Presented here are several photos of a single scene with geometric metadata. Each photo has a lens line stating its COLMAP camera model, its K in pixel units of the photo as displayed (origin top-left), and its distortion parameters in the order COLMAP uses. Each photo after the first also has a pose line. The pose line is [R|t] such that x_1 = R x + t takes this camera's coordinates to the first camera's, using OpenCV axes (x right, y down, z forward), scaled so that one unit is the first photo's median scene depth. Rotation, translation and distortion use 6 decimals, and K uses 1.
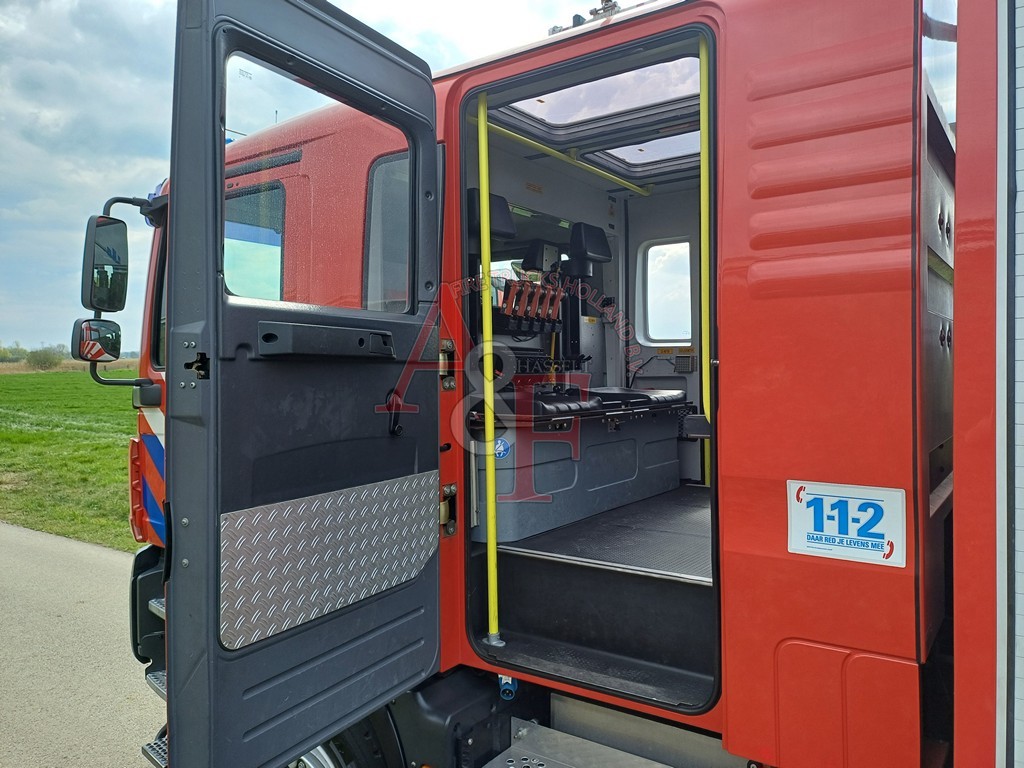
lens RADIAL K [[754.3, 0, 513.5], [0, 754.3, 365.1], [0, 0, 1]] dist [0.070423, -0.090944]
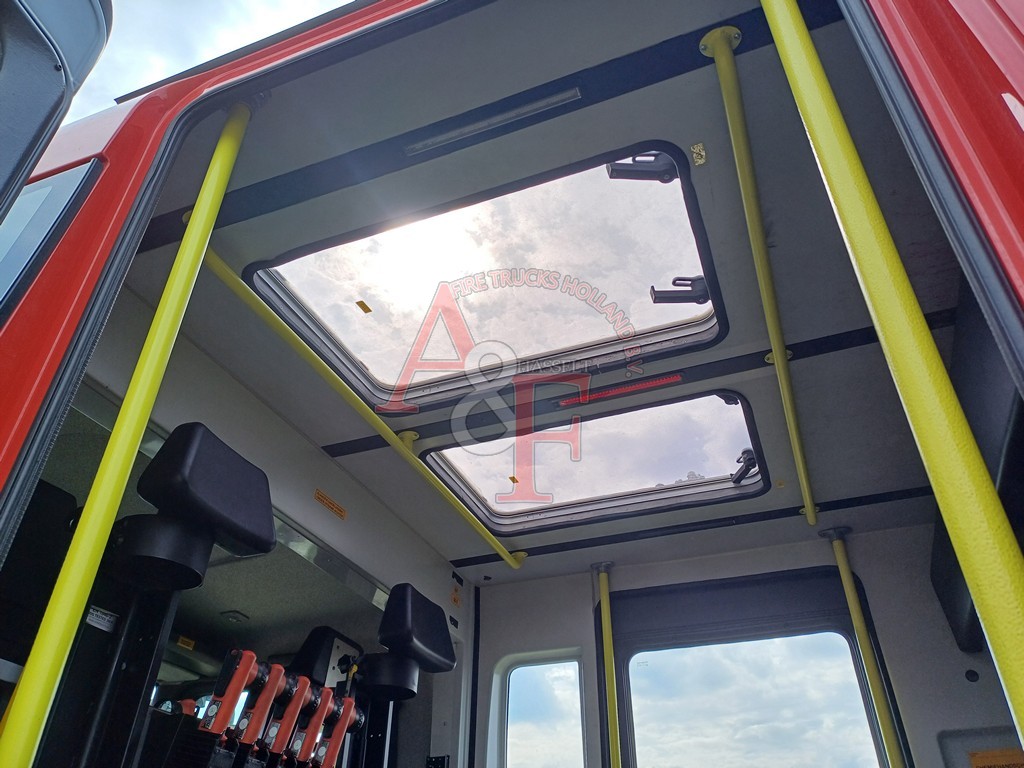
lens RADIAL K [[743.7, 0, 515.6], [0, 743.7, 381.4], [0, 0, 1]] dist [0.129816, -0.158670]
pose [[0.970981, 0.156292, 0.181019, 0.043456], [-0.018430, 0.803560, -0.594938, 0.023519], [-0.238444, 0.574338, 0.783122, 0.461621]]
